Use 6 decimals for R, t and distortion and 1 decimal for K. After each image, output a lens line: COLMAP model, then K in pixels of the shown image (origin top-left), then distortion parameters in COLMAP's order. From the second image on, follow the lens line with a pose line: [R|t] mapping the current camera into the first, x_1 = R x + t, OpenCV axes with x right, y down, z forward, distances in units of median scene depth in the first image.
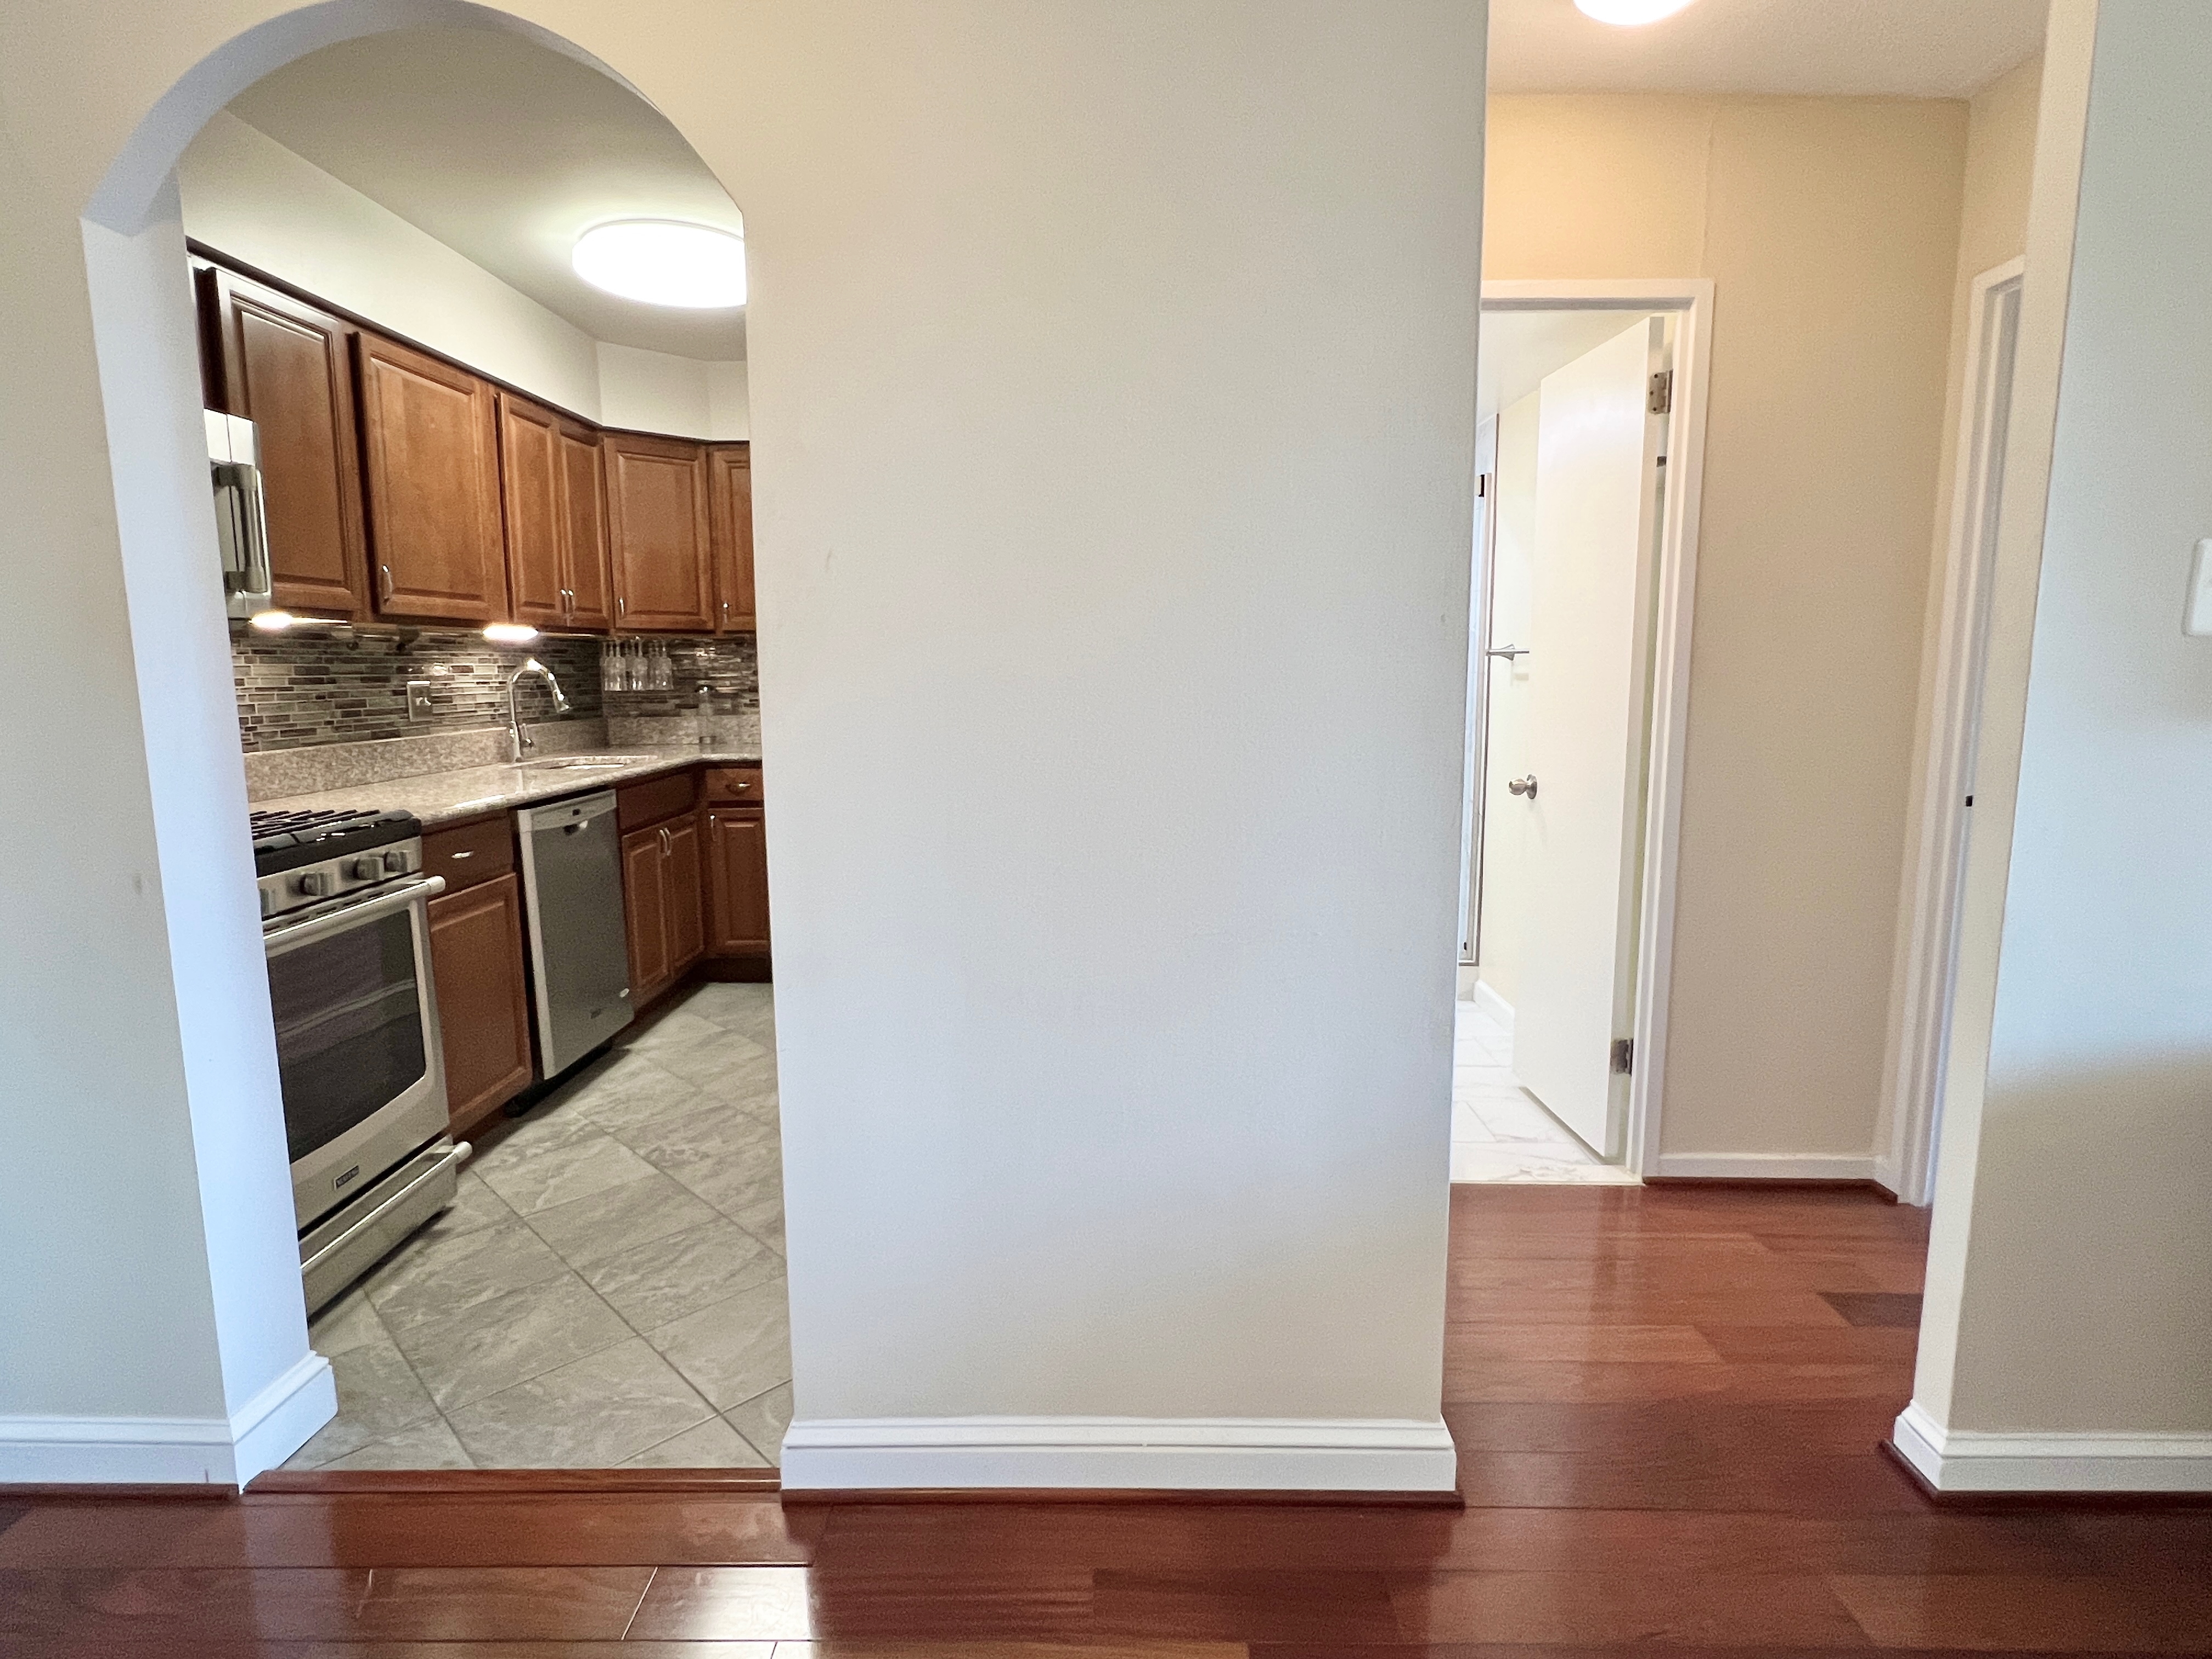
lens RADIAL K [[1167.1, 0, 1105.0], [0, 1167.1, 833.6], [0, 0, 1]] dist [-0.000292, 0.000775]
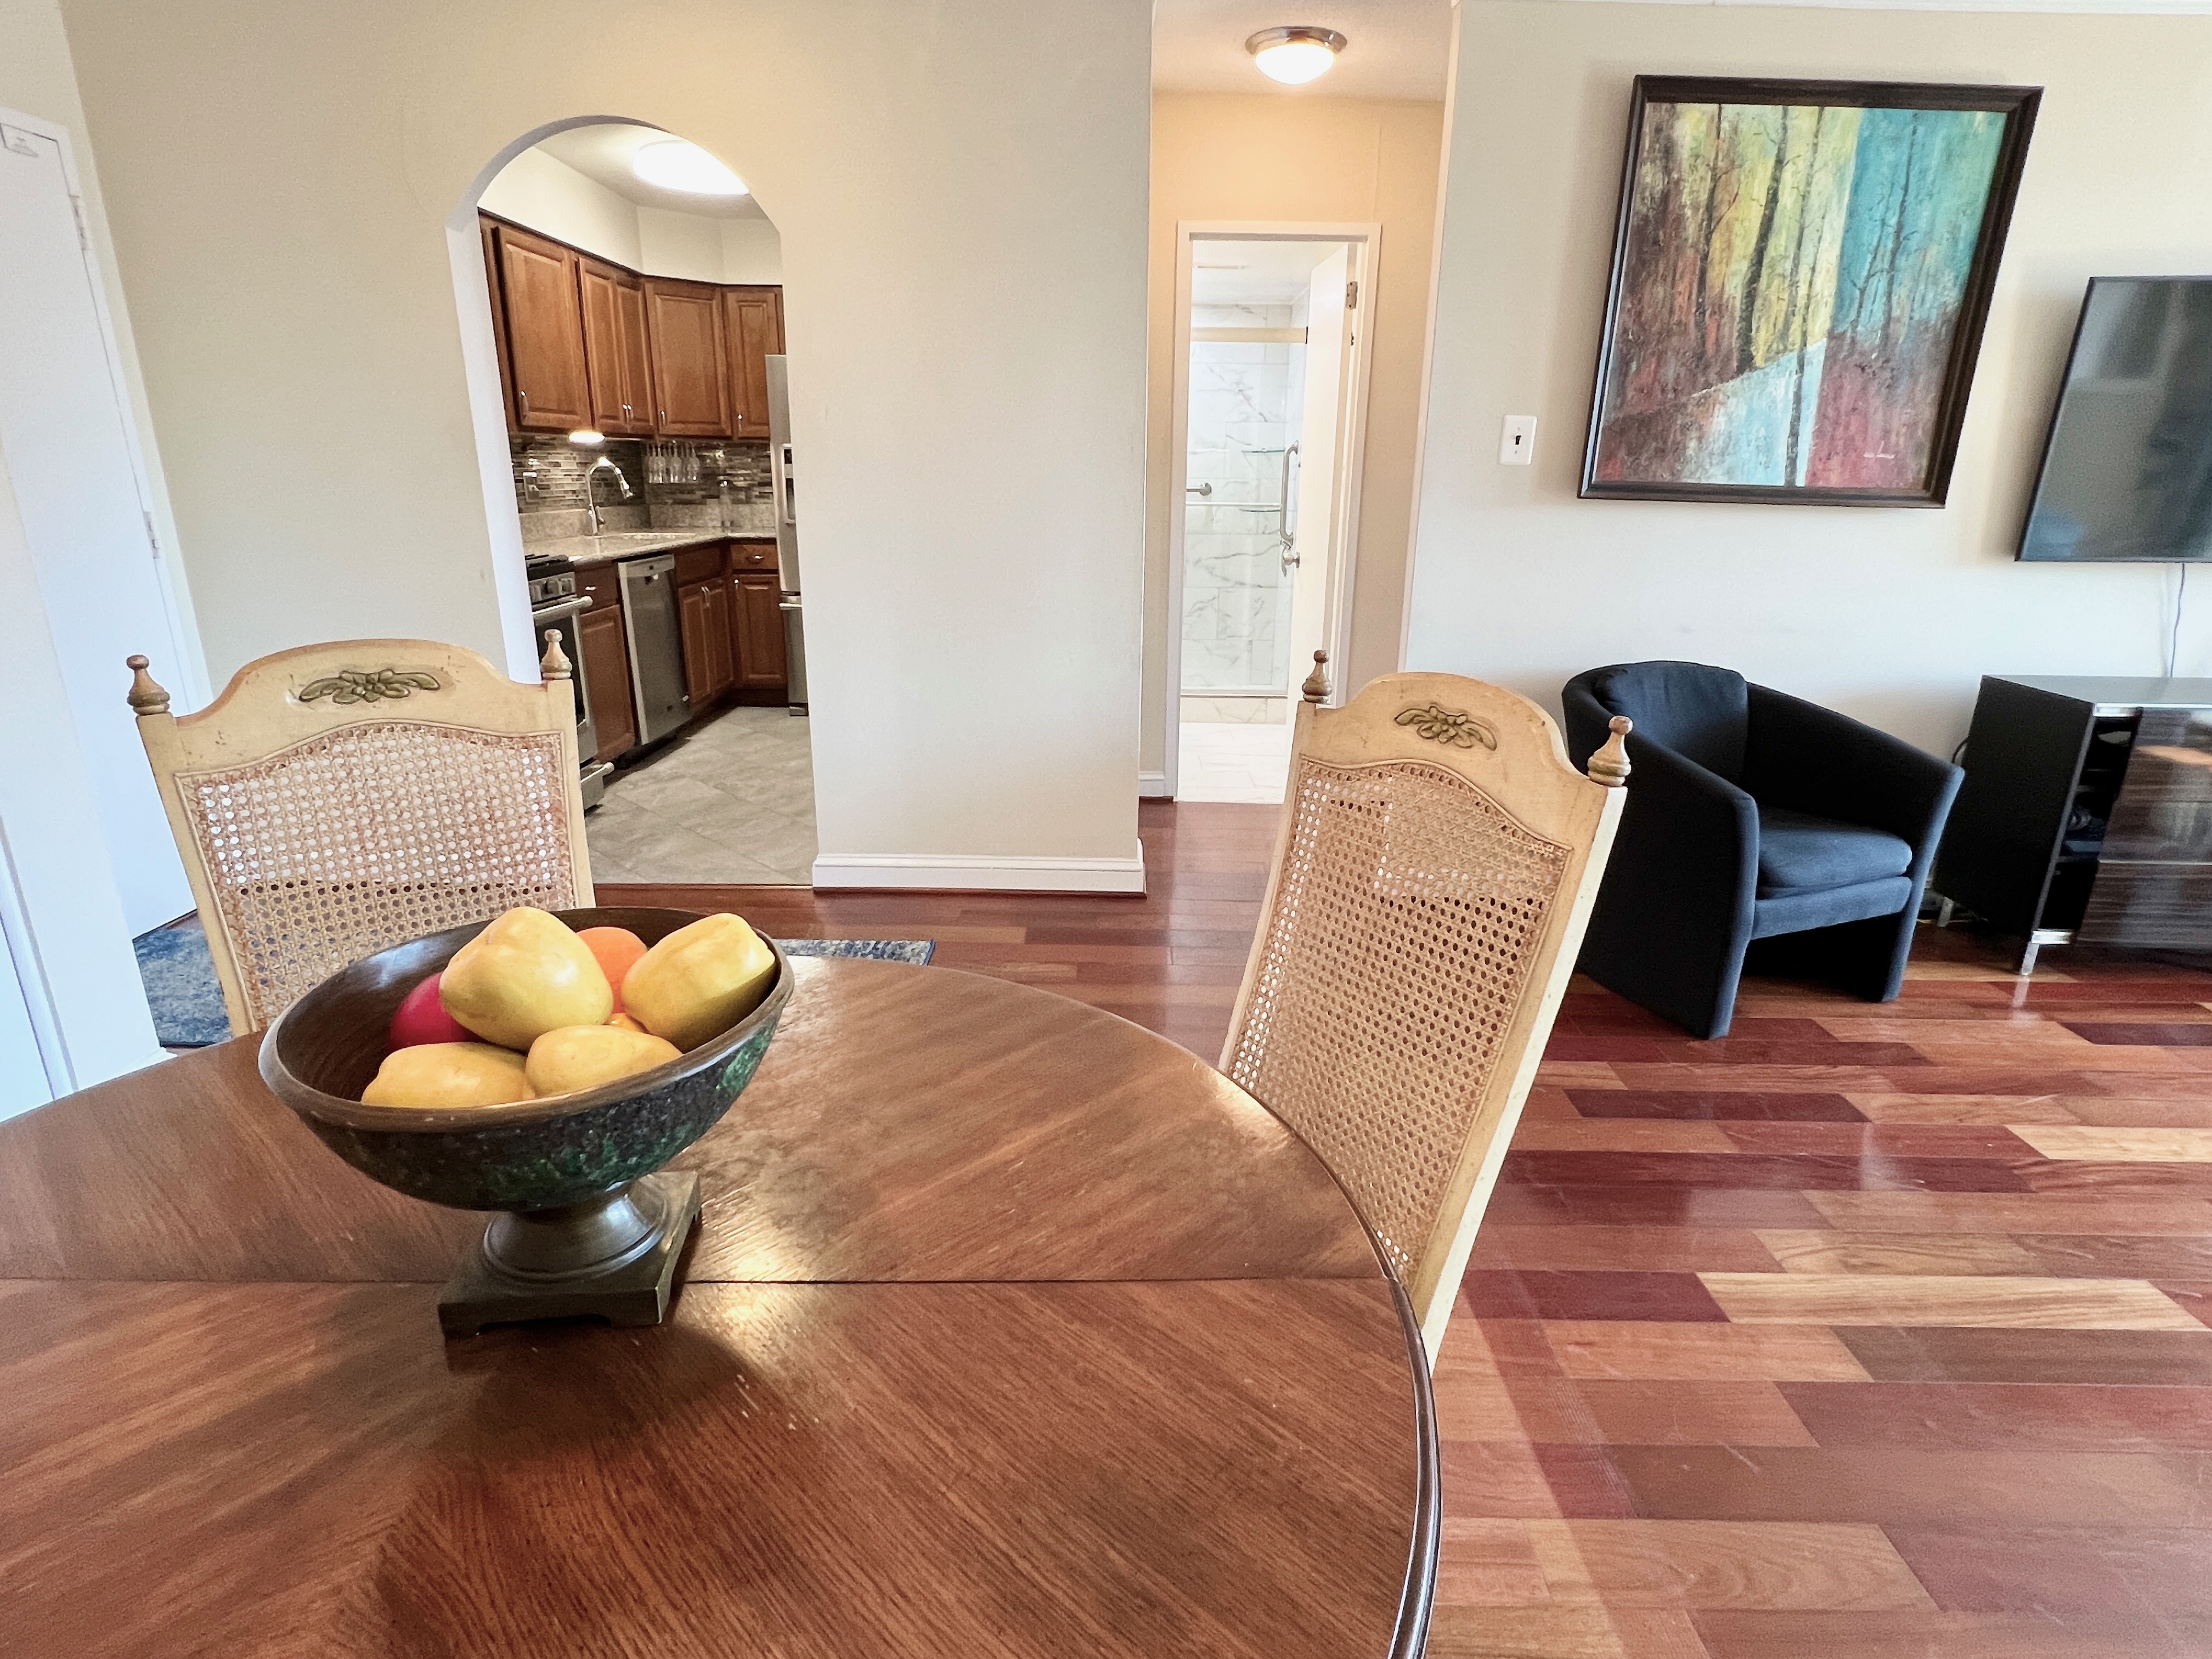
lens RADIAL K [[1167.1, 0, 1105.2], [0, 1167.1, 824.7], [0, 0, 1]] dist [-0.000292, 0.000775]
pose [[0.999851, 0.013585, 0.010668, 0.086509], [-0.015045, 0.988338, 0.151534, 0.058824], [-0.008485, -0.151672, 0.988394, -0.416483]]
